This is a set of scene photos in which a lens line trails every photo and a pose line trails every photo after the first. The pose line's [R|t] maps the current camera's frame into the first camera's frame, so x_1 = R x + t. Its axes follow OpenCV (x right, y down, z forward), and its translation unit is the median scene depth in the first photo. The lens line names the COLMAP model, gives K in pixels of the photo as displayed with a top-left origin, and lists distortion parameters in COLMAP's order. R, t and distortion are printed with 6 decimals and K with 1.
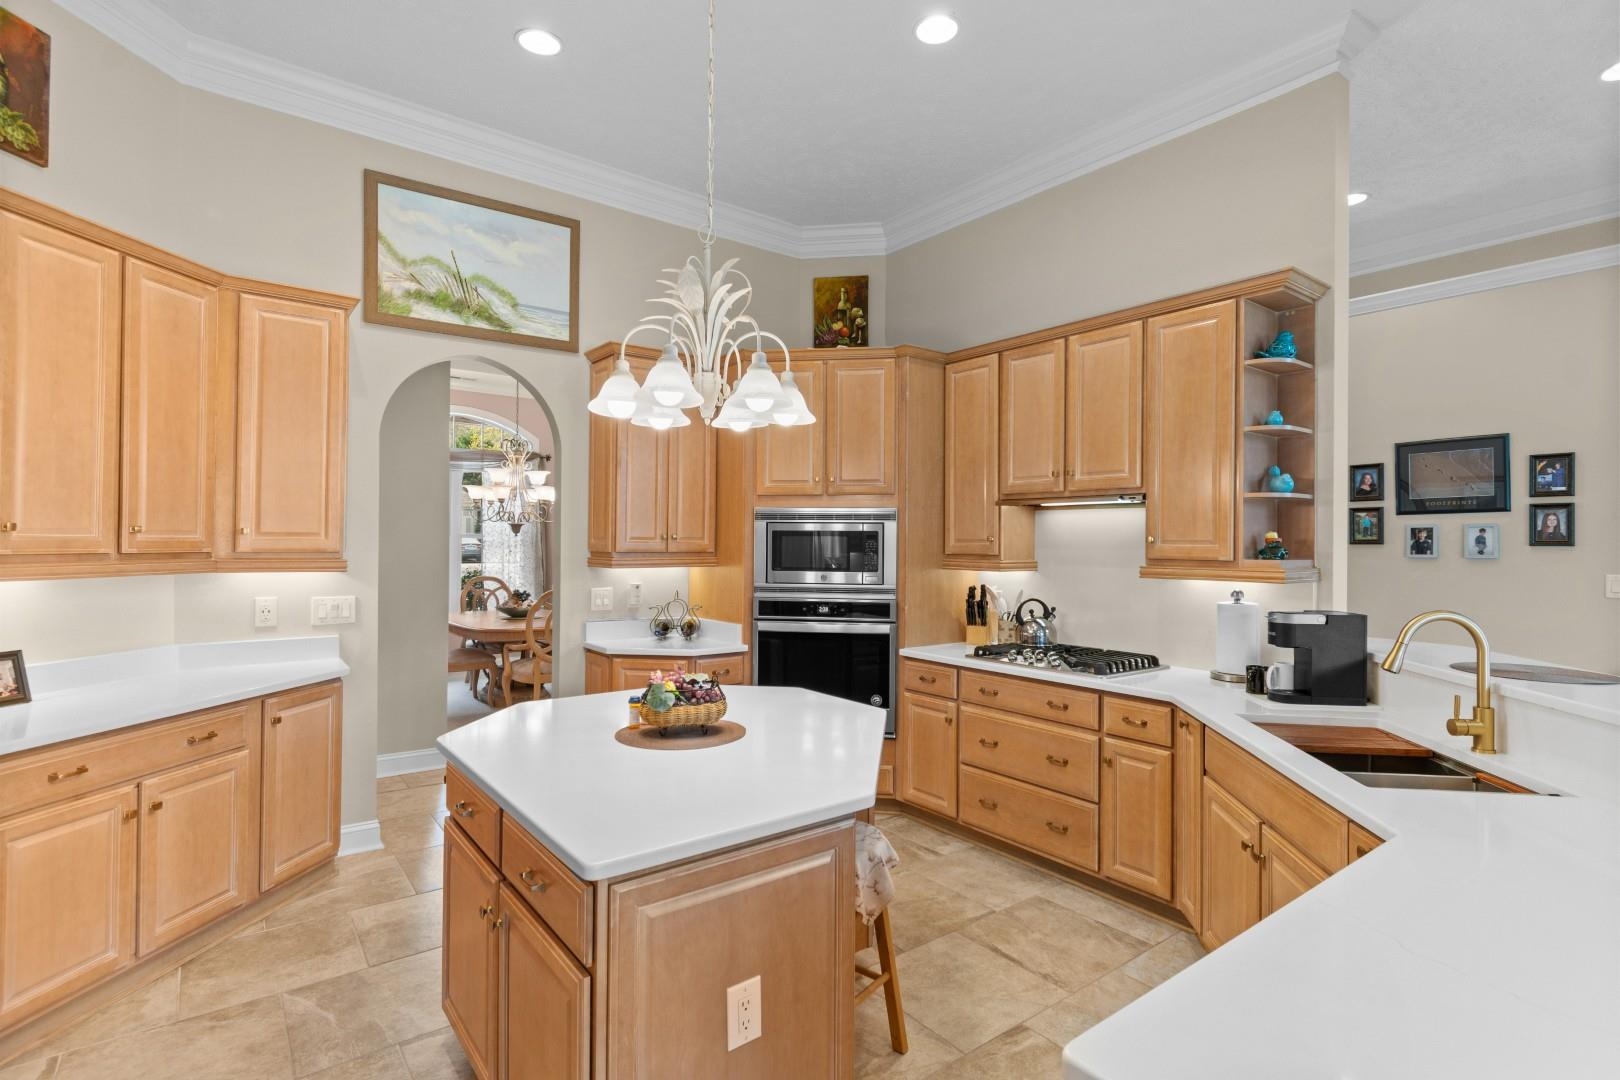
lens RADIAL K [[772.9, 0, 800.8], [0, 772.9, 538.4], [0, 0, 1]] dist [0.006245, -0.004599]
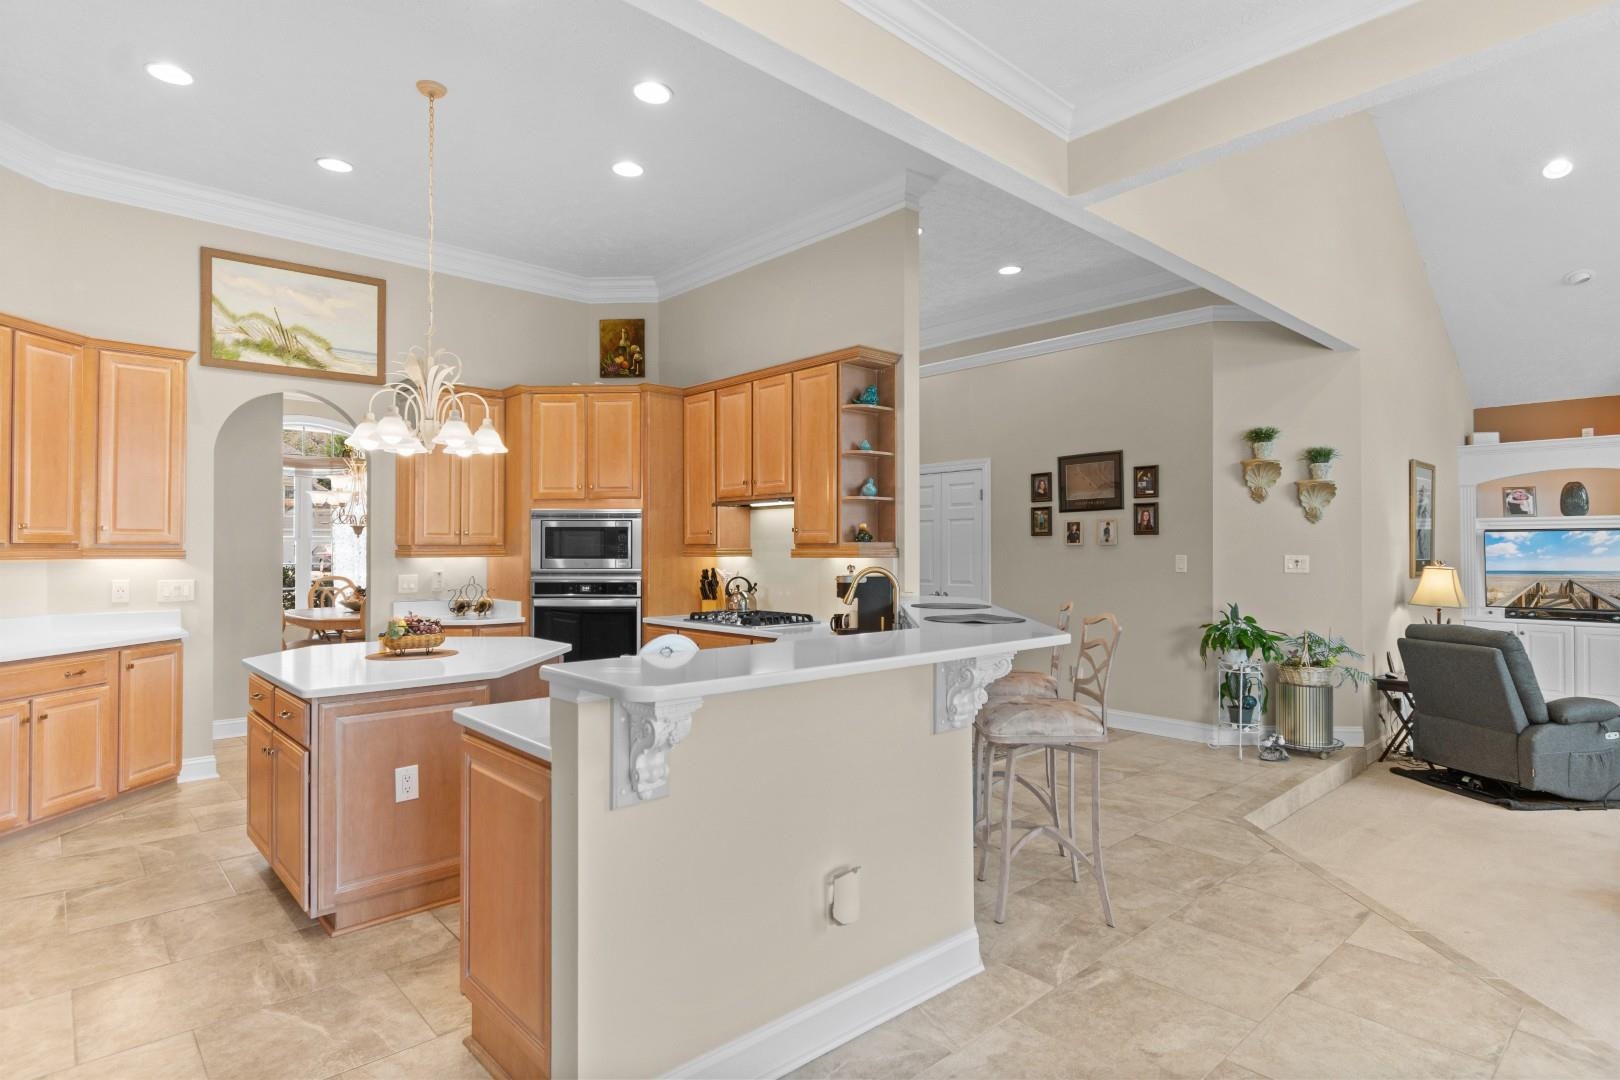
lens RADIAL K [[853.8, 0, 822.7], [0, 853.8, 540.2], [0, 0, 1]] dist [0.003097, -0.007331]
pose [[0.995655, -0.008504, 0.092733, 0.339053], [0.009114, 0.999940, -0.006157, 0.028511], [-0.092675, 0.006976, 0.995672, -0.516855]]
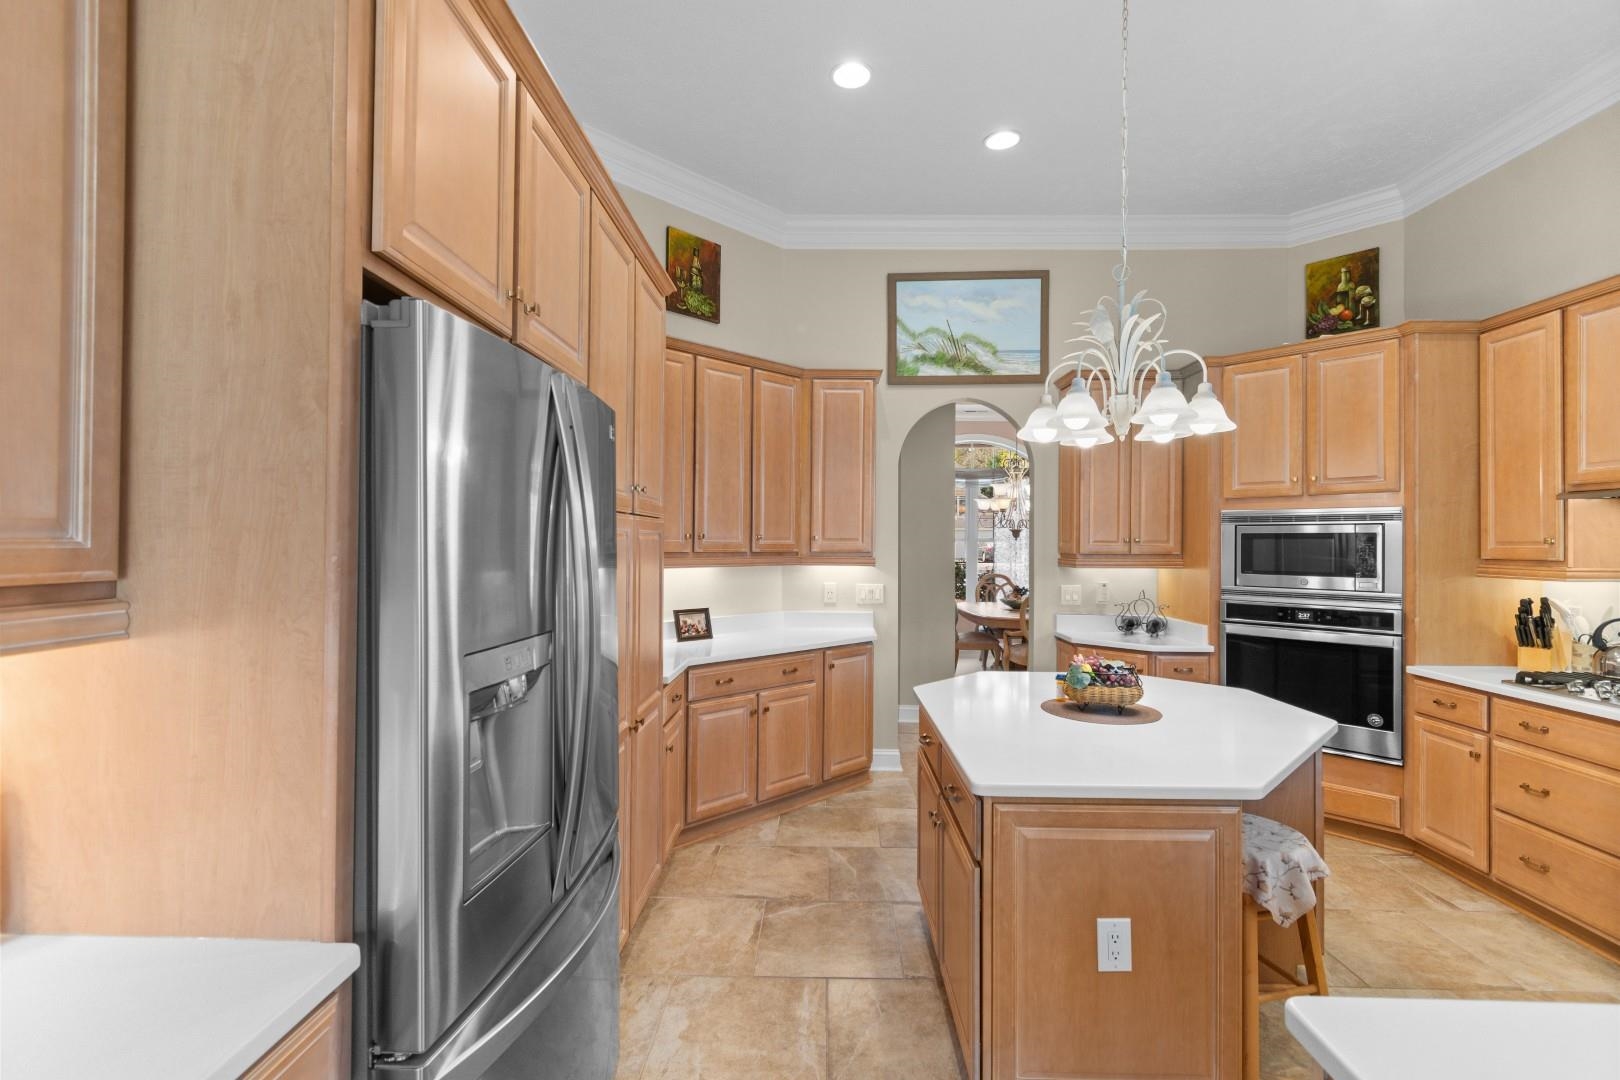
lens RADIAL K [[701.4, 0, 818.4], [0, 701.4, 538.5], [0, 0, 1]] dist [0.005310, -0.003639]
pose [[0.785301, -0.006205, -0.619083, 0.112358], [0.003166, 0.999977, -0.006005, 0.000187], [0.619106, 0.002756, 0.785303, -0.055636]]
